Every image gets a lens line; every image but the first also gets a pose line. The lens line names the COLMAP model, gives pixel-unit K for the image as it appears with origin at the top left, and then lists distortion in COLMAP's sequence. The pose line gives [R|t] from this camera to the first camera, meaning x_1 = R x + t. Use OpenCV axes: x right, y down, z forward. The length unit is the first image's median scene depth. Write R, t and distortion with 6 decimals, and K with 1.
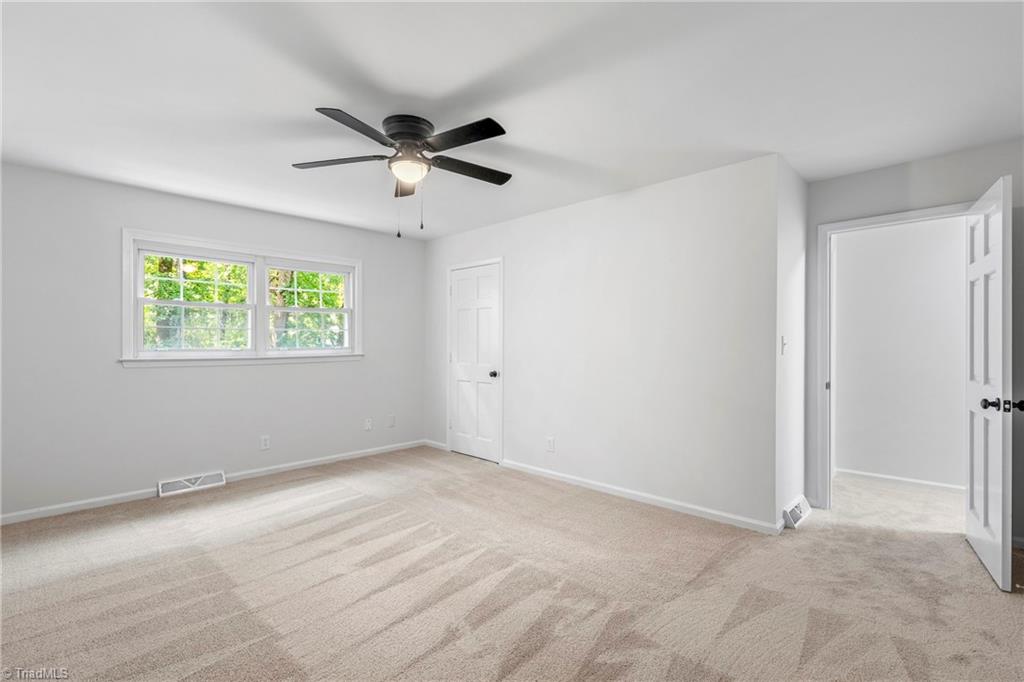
lens RADIAL K [[470.0, 0, 512.0], [0, 470.0, 341.0], [0, 0, 1]] dist [0.005354, 0.000266]
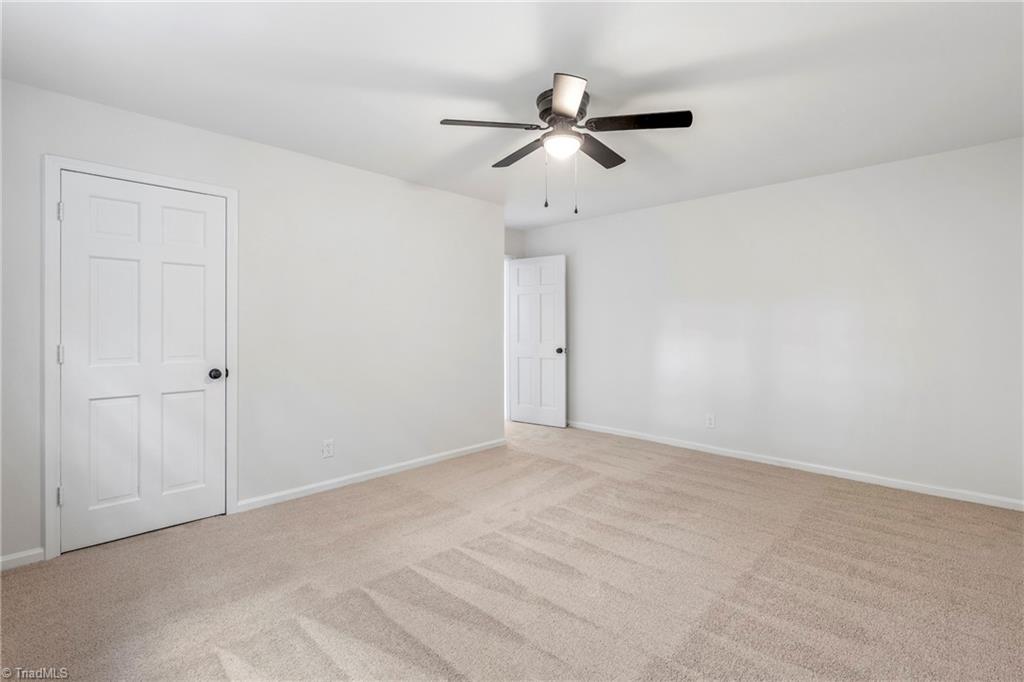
lens RADIAL K [[469.2, 0, 510.9], [0, 469.2, 322.3], [0, 0, 1]] dist [0.021394, 0.000032]
pose [[0.025162, -0.001483, 0.999682, -0.810085], [-0.005492, 0.999984, 0.001622, -0.000620], [-0.999668, -0.005531, 0.025154, 0.740014]]
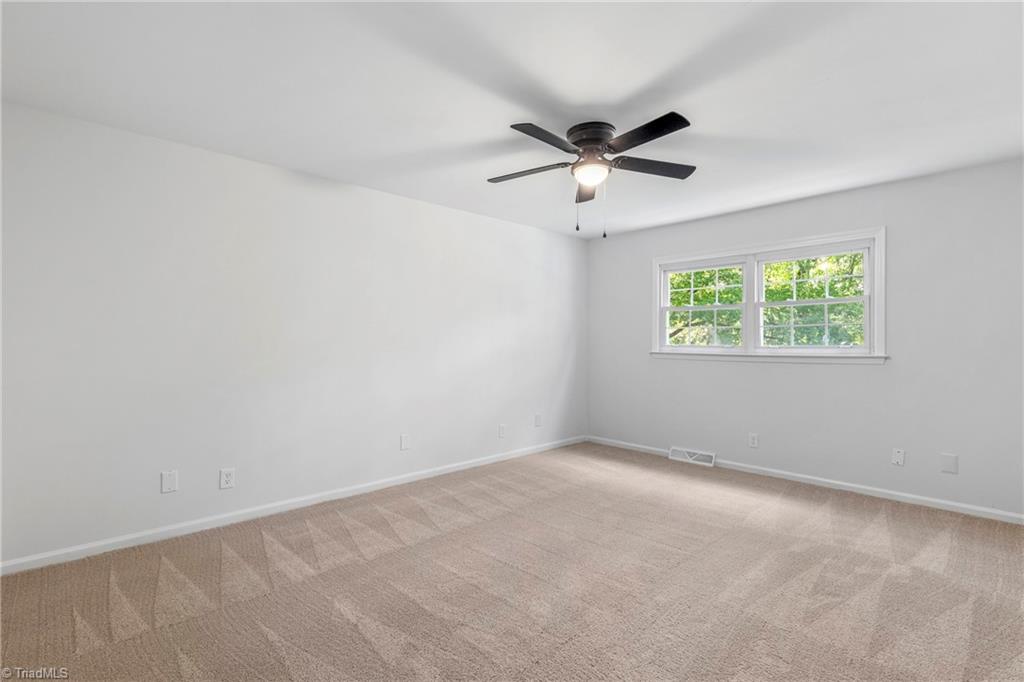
lens RADIAL K [[470.0, 0, 512.0], [0, 470.0, 341.0], [0, 0, 1]] dist [0.005354, 0.000266]
pose [[-0.015188, 0.003824, -0.999877, 0.551846], [0.005622, 0.999977, 0.003739, -0.001797], [0.999869, -0.005565, -0.015209, 0.578749]]
